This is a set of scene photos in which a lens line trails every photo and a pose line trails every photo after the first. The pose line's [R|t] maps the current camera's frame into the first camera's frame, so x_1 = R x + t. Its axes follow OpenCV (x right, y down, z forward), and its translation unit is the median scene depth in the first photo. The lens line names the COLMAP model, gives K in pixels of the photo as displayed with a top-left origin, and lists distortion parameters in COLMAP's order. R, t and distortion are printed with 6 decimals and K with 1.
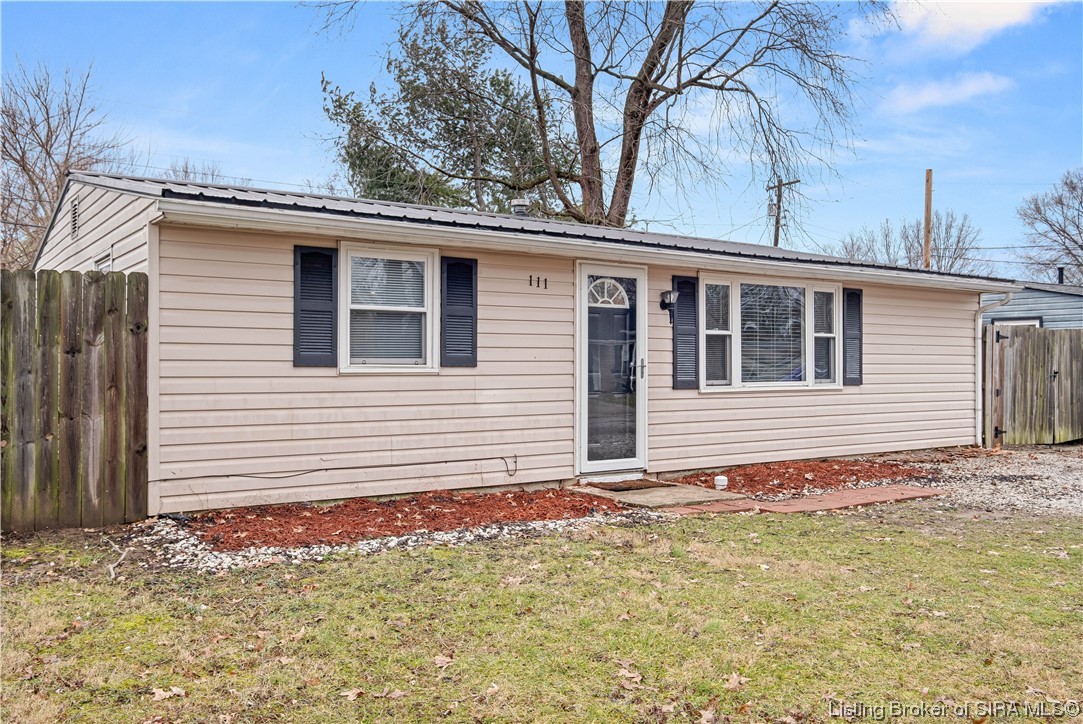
lens RADIAL K [[909.3, 0, 541.5], [0, 909.3, 358.6], [0, 0, 1]] dist [-0.007382, 0.010182]
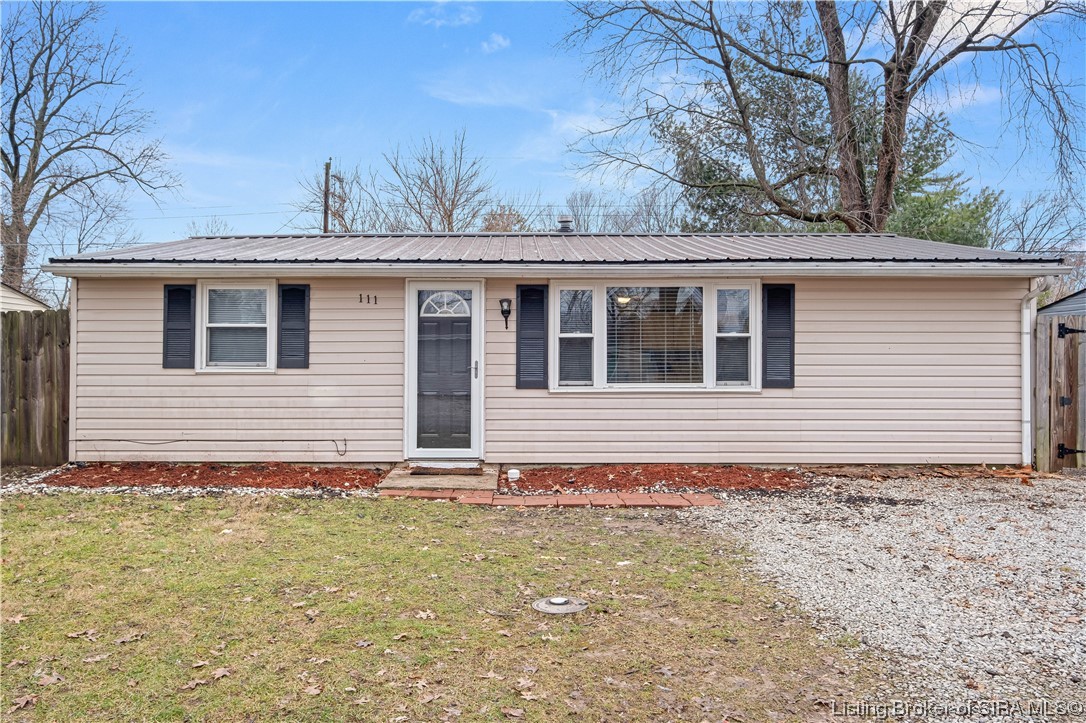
lens RADIAL K [[842.9, 0, 548.1], [0, 842.9, 342.1], [0, 0, 1]] dist [0.013382, -0.005668]
pose [[0.818199, -0.010727, -0.574835, 0.830766], [0.005166, 0.999923, -0.011306, -0.011709], [0.574912, 0.006281, 0.818191, 0.202923]]
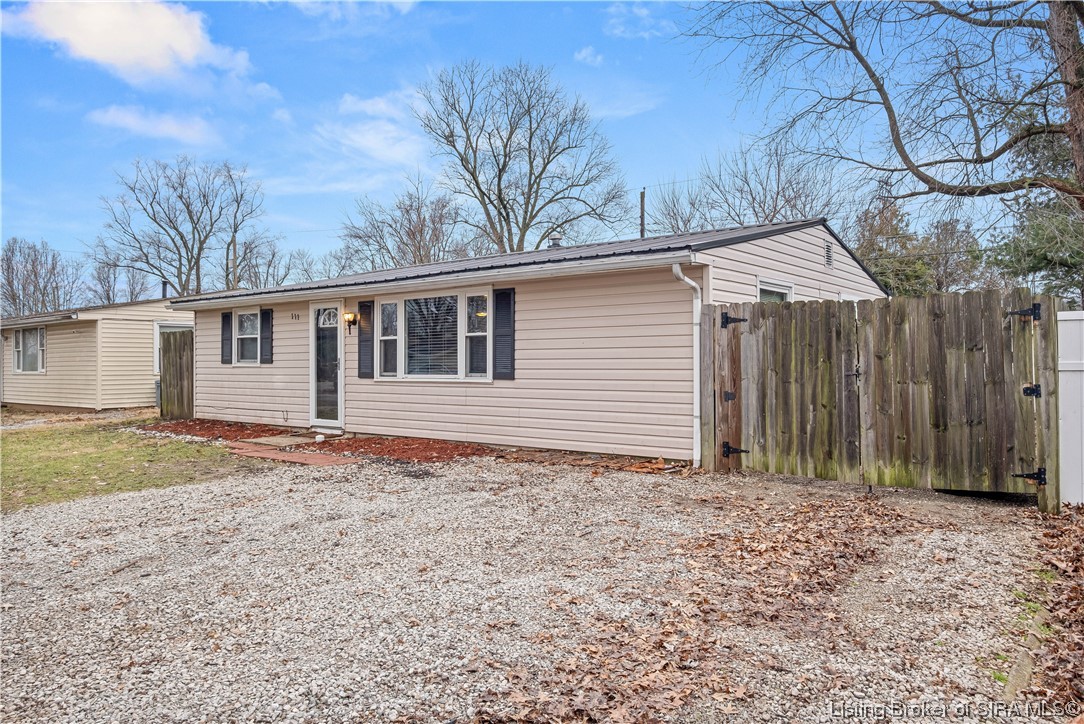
lens RADIAL K [[757.9, 0, 542.7], [0, 757.9, 363.4], [0, 0, 1]] dist [0.010548, 0.001284]
pose [[0.292389, -0.004137, -0.956291, 1.554602], [0.009416, 0.999955, -0.001447, 0.015728], [0.956253, -0.008582, 0.292414, 1.005586]]
